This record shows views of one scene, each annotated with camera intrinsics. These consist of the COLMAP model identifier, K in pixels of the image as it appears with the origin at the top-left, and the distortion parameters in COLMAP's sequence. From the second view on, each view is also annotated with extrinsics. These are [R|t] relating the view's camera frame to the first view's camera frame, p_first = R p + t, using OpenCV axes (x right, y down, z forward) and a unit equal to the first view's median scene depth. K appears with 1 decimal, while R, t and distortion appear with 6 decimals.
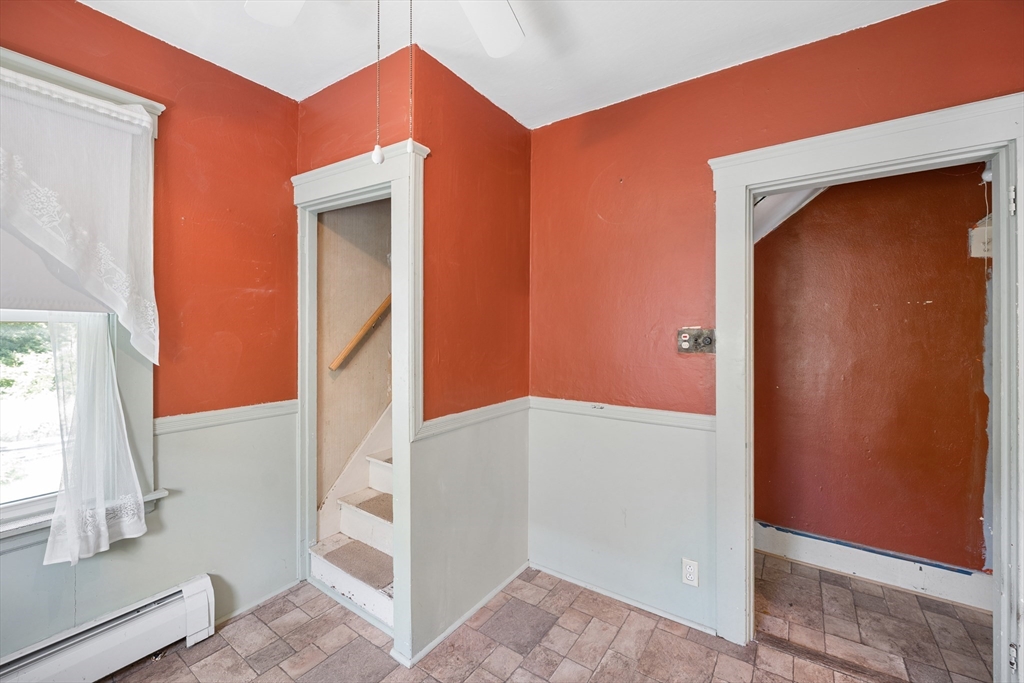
lens RADIAL K [[416.7, 0, 511.5], [0, 416.7, 331.7], [0, 0, 1]] dist [-0.000310, -0.000023]
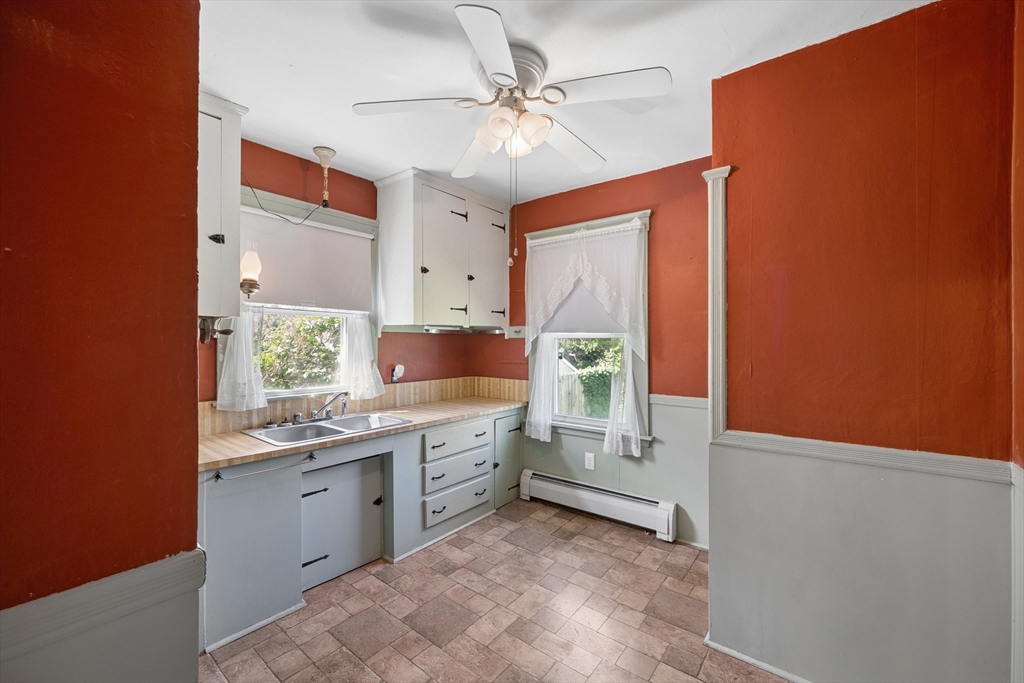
lens RADIAL K [[415.0, 0, 512.0], [0, 415.0, 341.5], [0, 0, 1]] dist [0.000283, 0.000026]
pose [[-0.057195, -0.002229, -0.998361, 0.870593], [0.001721, 0.999996, -0.002331, -0.003285], [0.998362, -0.001852, -0.057191, 0.532224]]
